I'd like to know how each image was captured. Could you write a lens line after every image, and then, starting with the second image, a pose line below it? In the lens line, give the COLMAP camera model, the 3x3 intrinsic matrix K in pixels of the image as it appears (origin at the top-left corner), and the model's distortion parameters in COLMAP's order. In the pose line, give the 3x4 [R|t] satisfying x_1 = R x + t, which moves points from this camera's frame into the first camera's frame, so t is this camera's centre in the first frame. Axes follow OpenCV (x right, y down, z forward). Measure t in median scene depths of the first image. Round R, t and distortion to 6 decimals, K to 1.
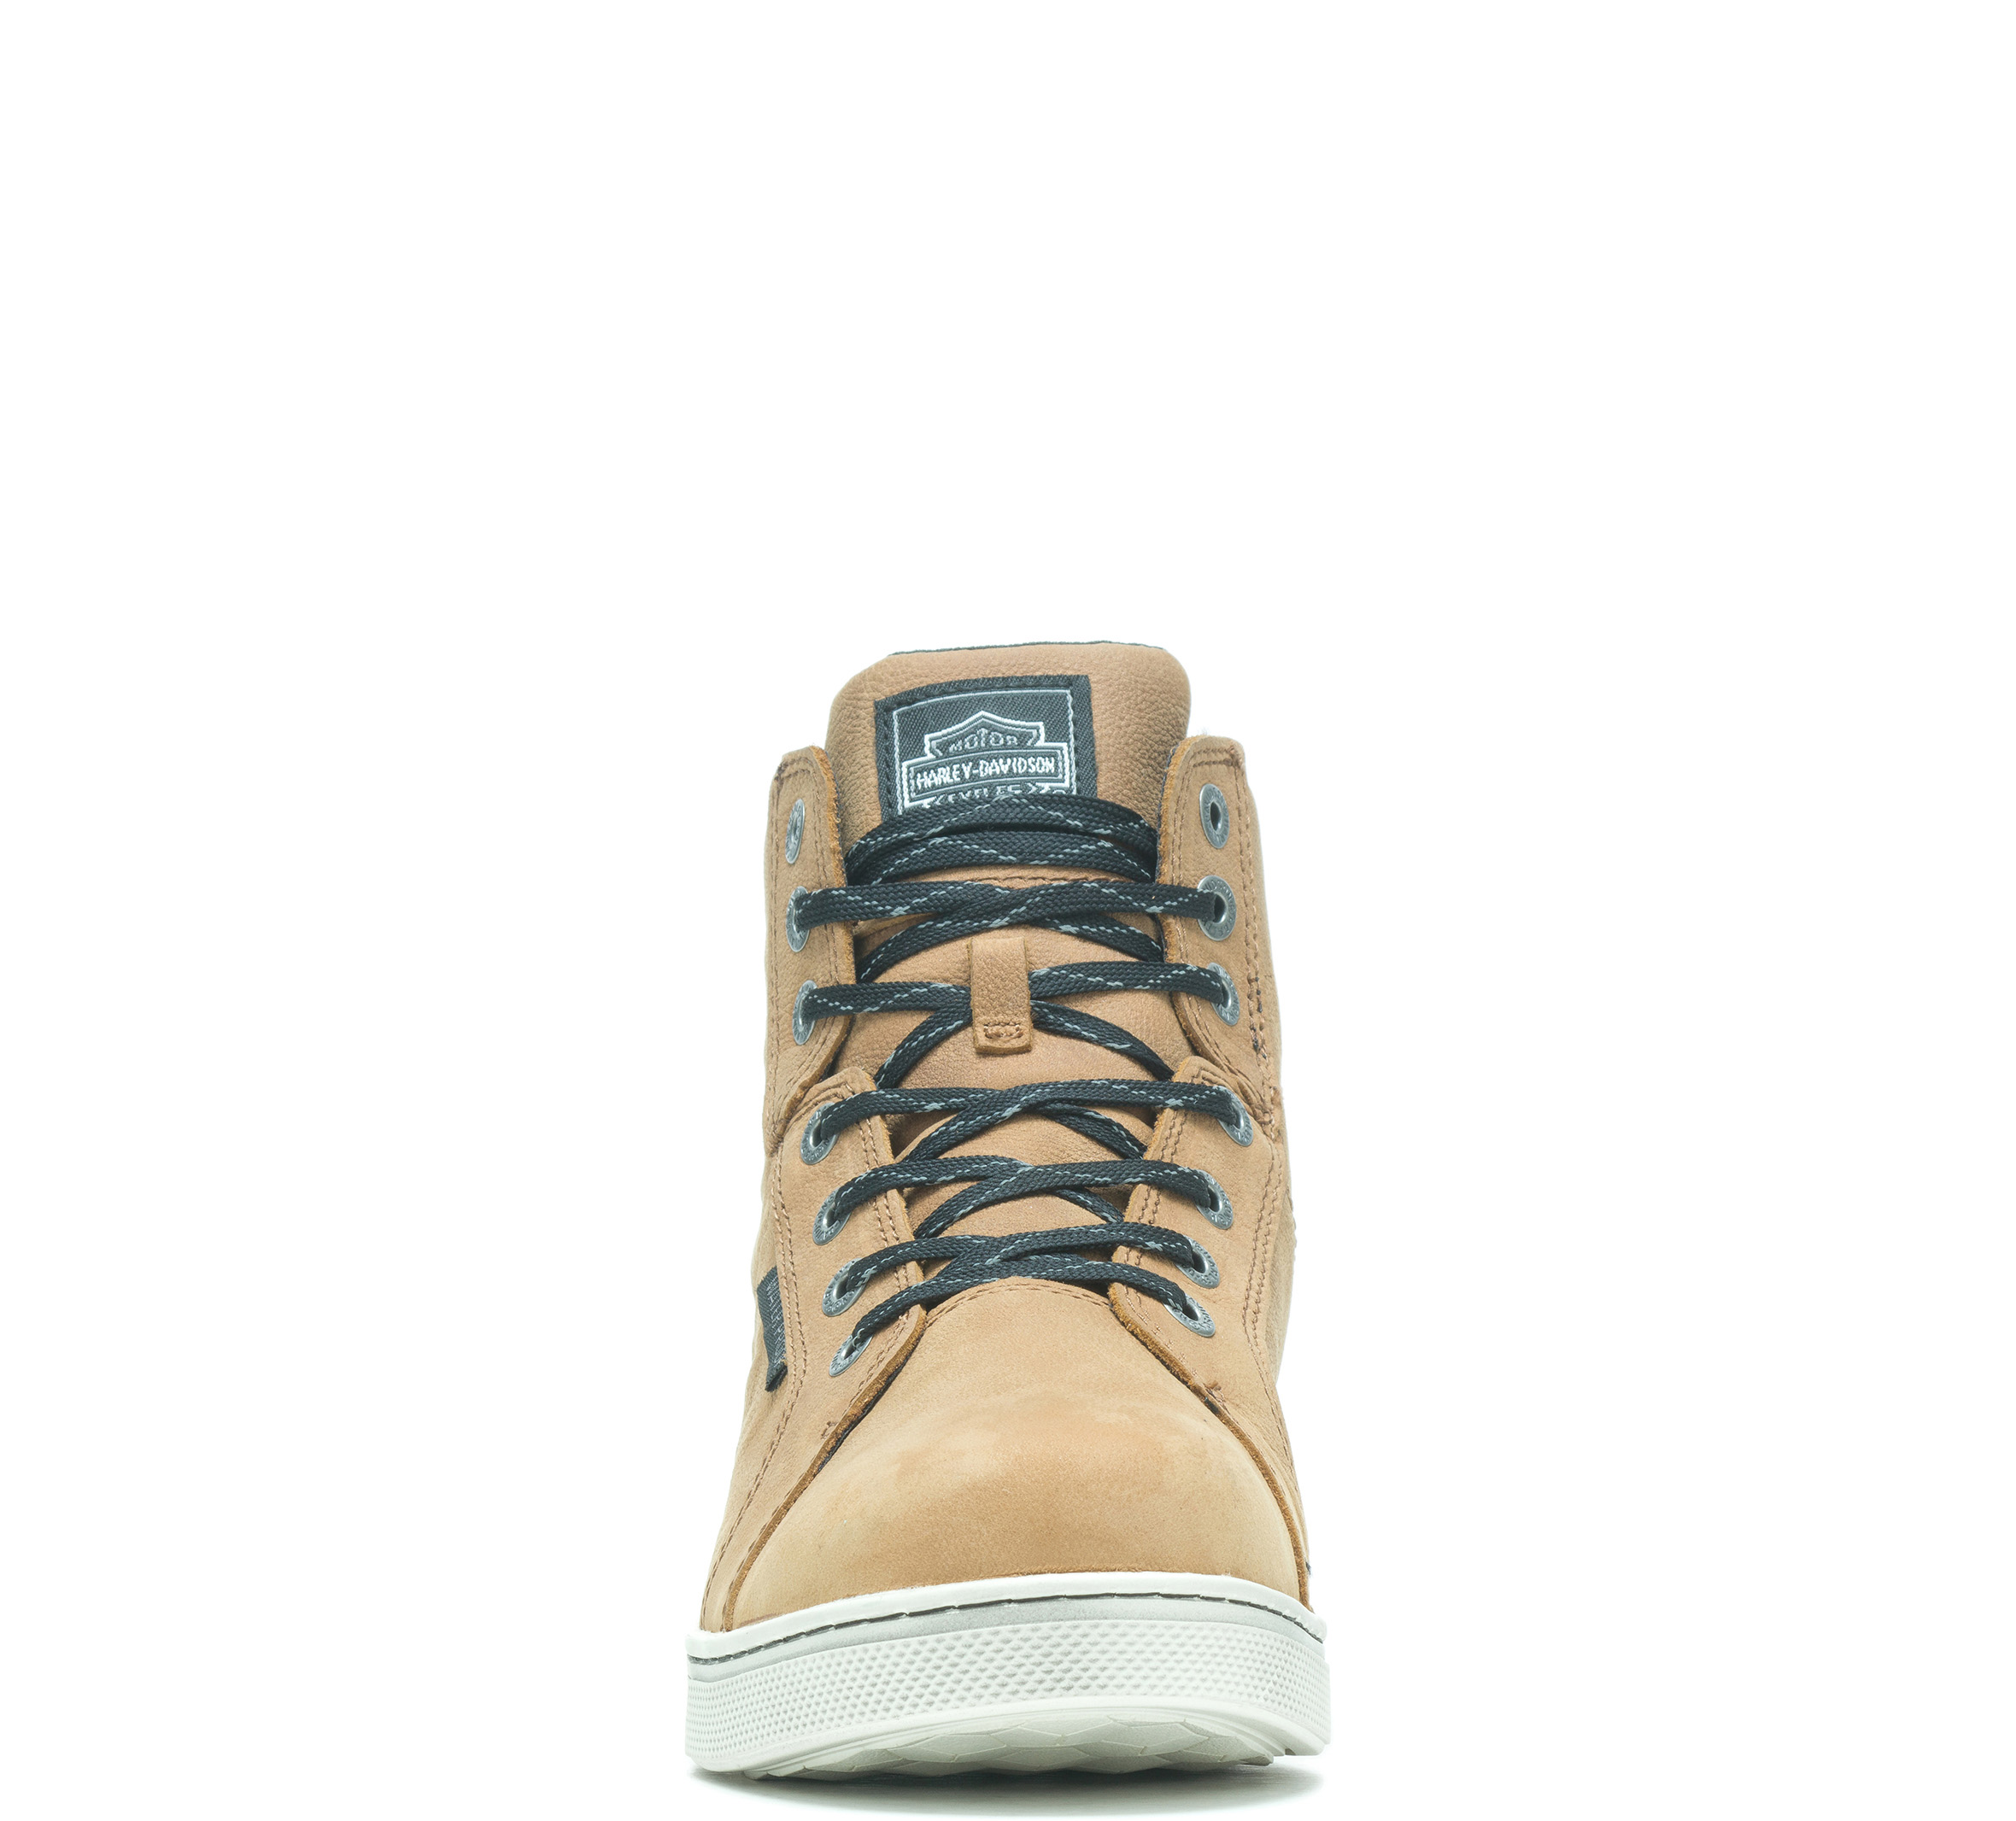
lens RADIAL K [[9945.4, 0, 1008.0], [0, 9945.4, 910.5], [0, 0, 1]] dist [0.389404, 9.936804]
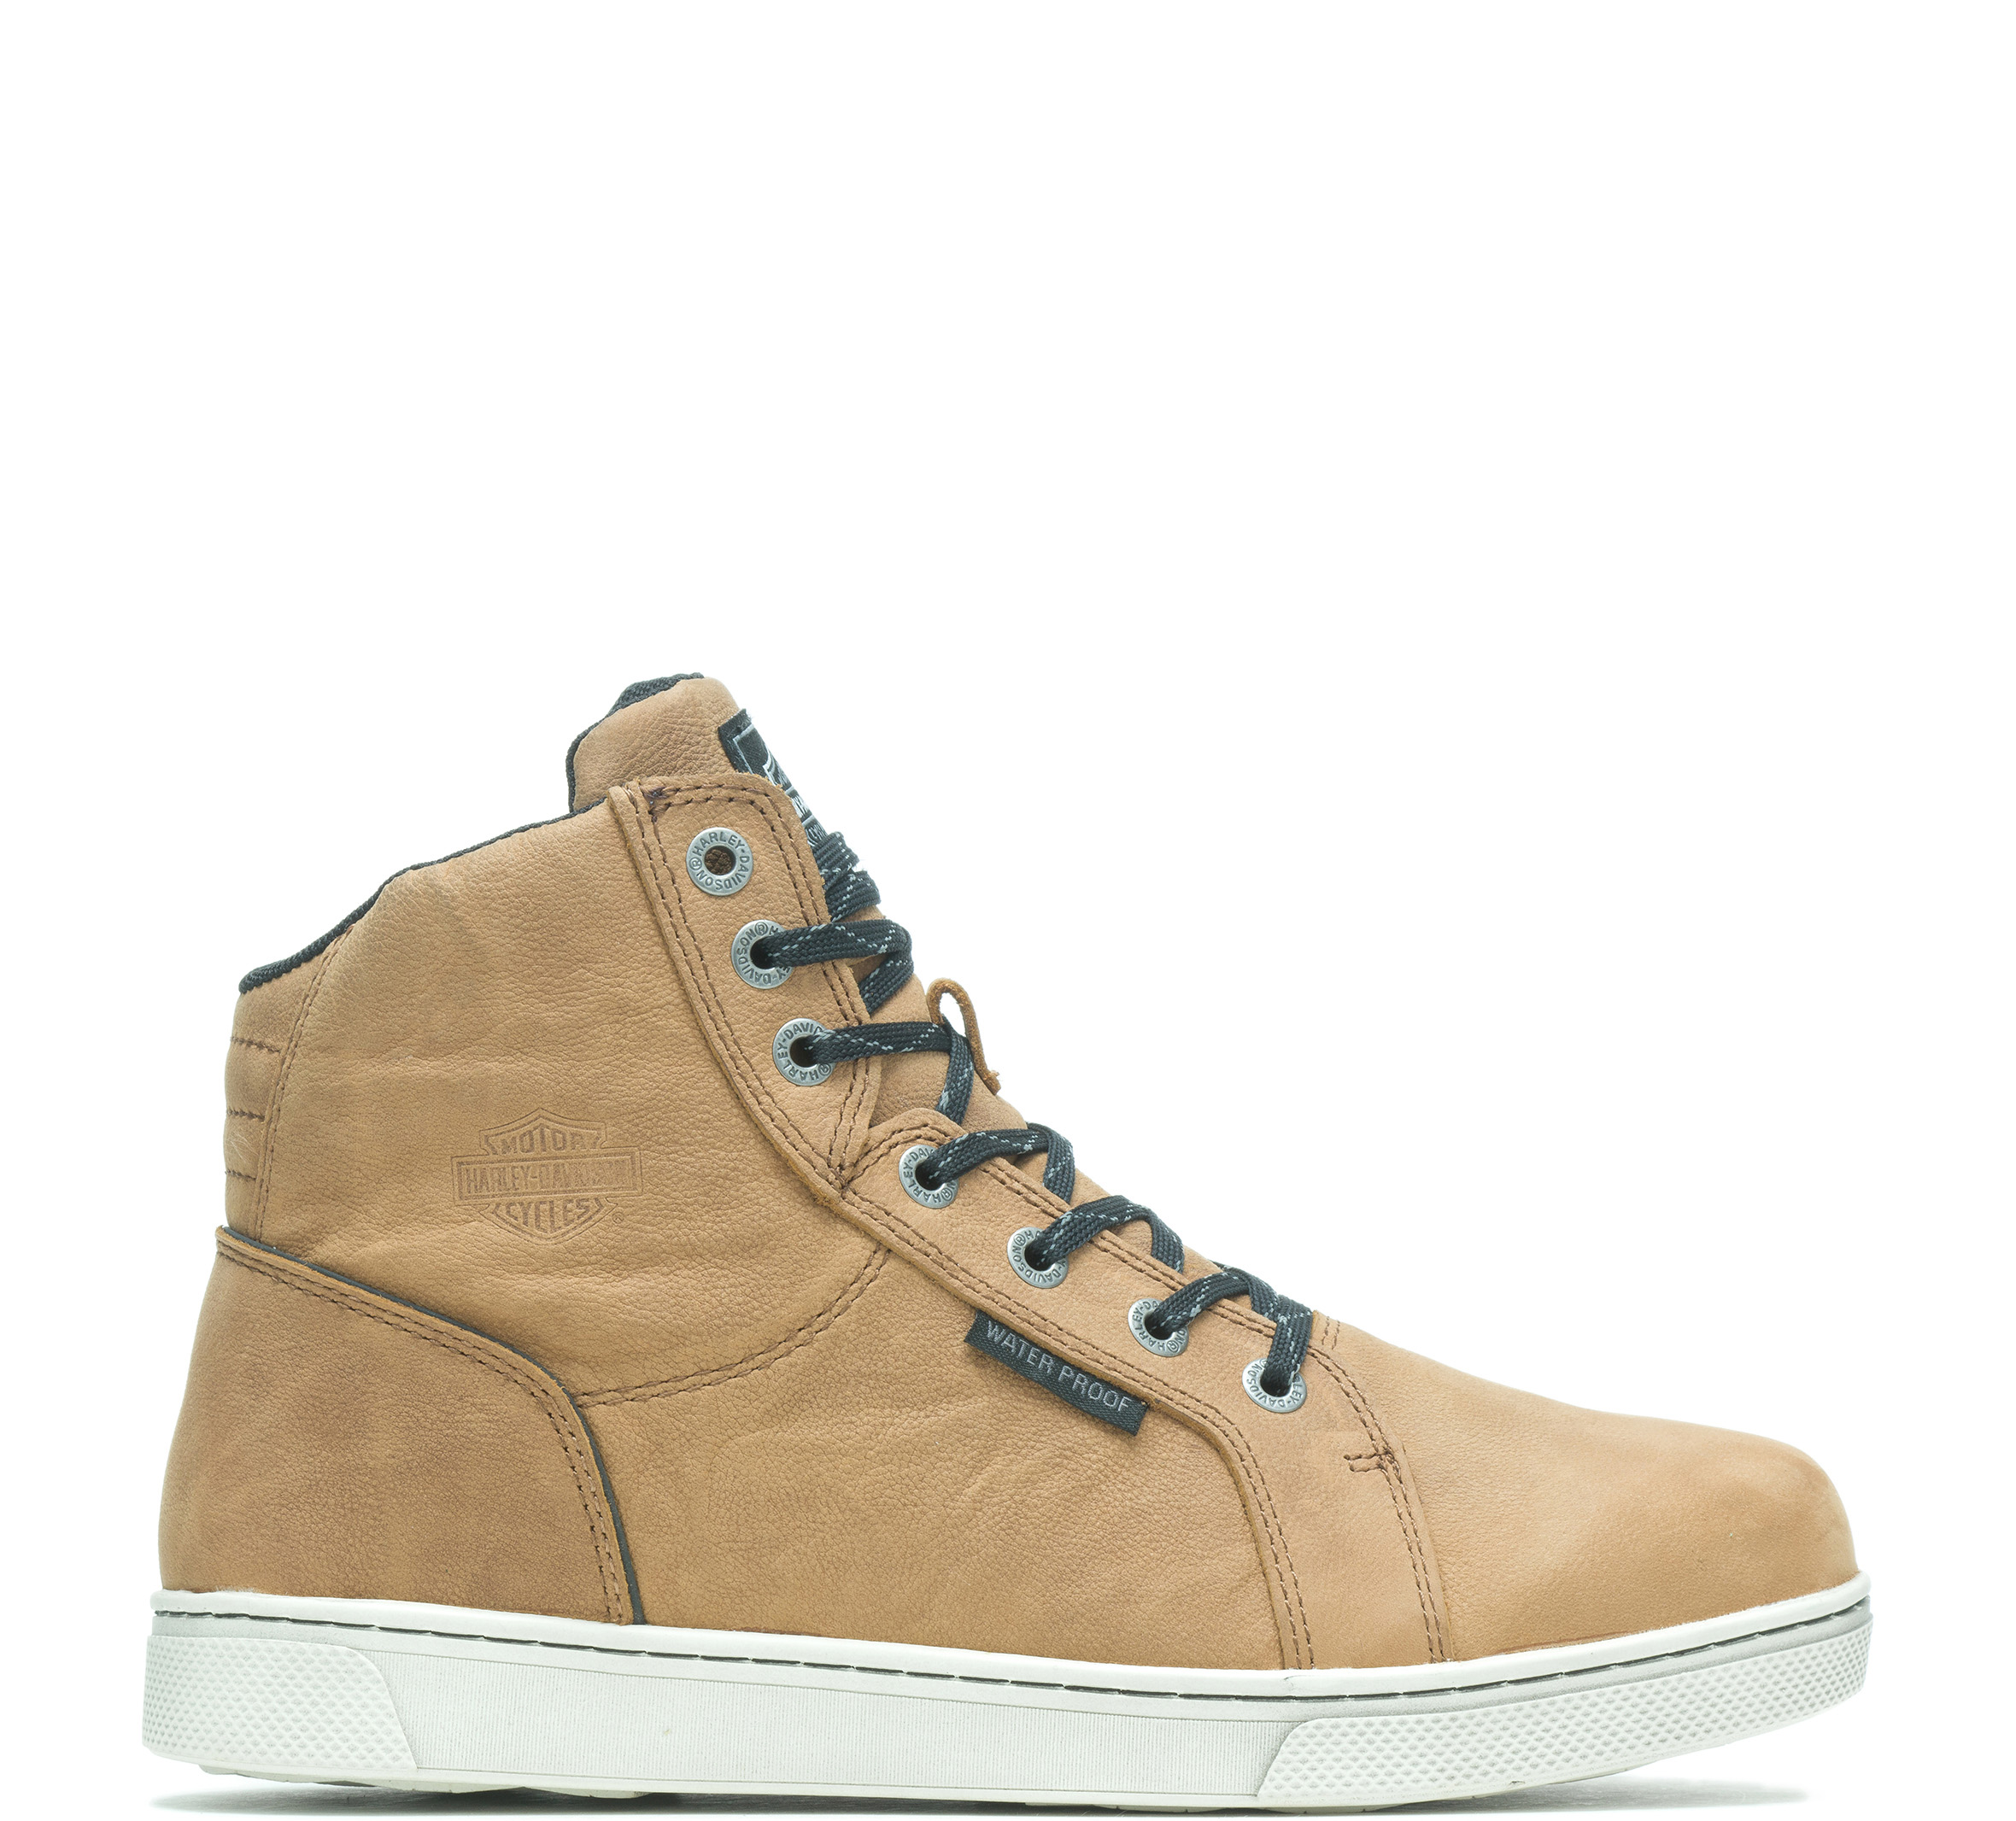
lens RADIAL K [[9945.4, 0, 1008.0], [0, 9945.4, 910.5], [0, 0, 1]] dist [0.389404, 9.936804]
pose [[-0.001393, 0.020167, 0.999796, -0.986134], [-0.010282, 0.999743, -0.020180, 0.015841], [-0.999946, -0.010308, -0.001186, 0.987581]]
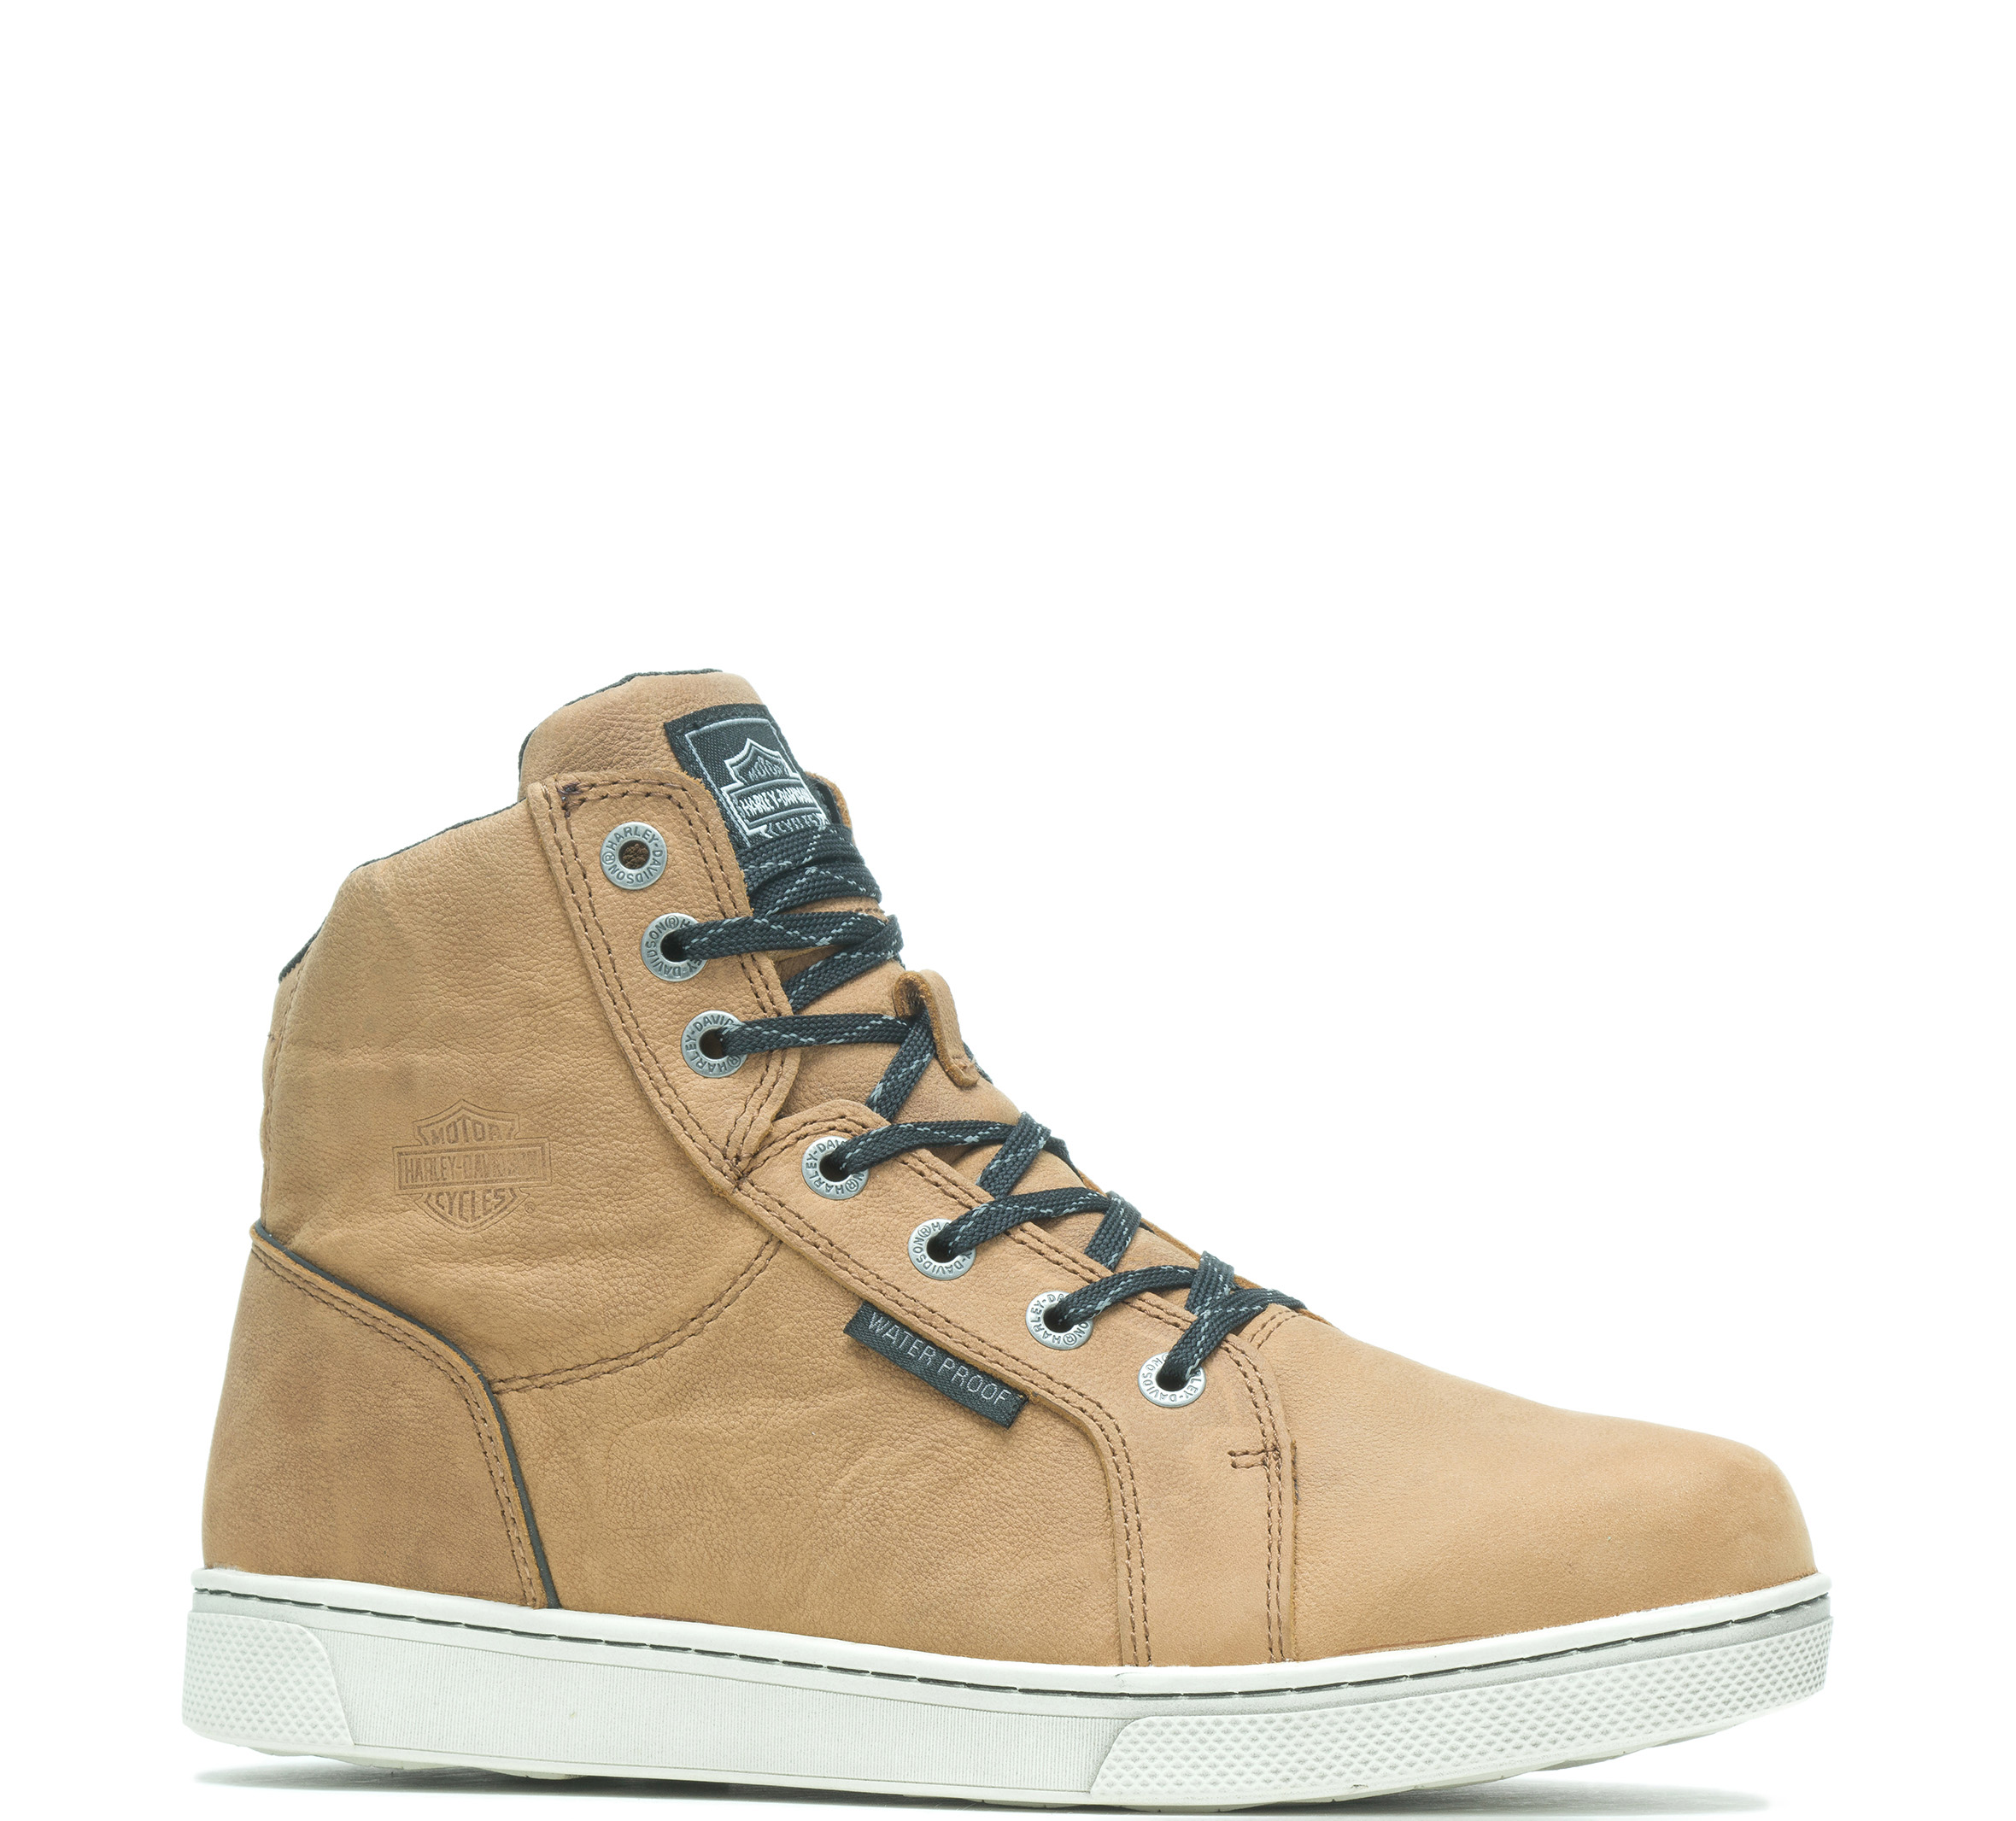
lens RADIAL K [[9945.4, 0, 1008.0], [0, 9945.4, 910.5], [0, 0, 1]] dist [0.389404, 9.936804]
pose [[0.375426, 0.018094, 0.926676, -0.911960], [-0.010003, 0.999830, -0.015470, 0.011998], [-0.926798, -0.003462, 0.375544, 0.613977]]
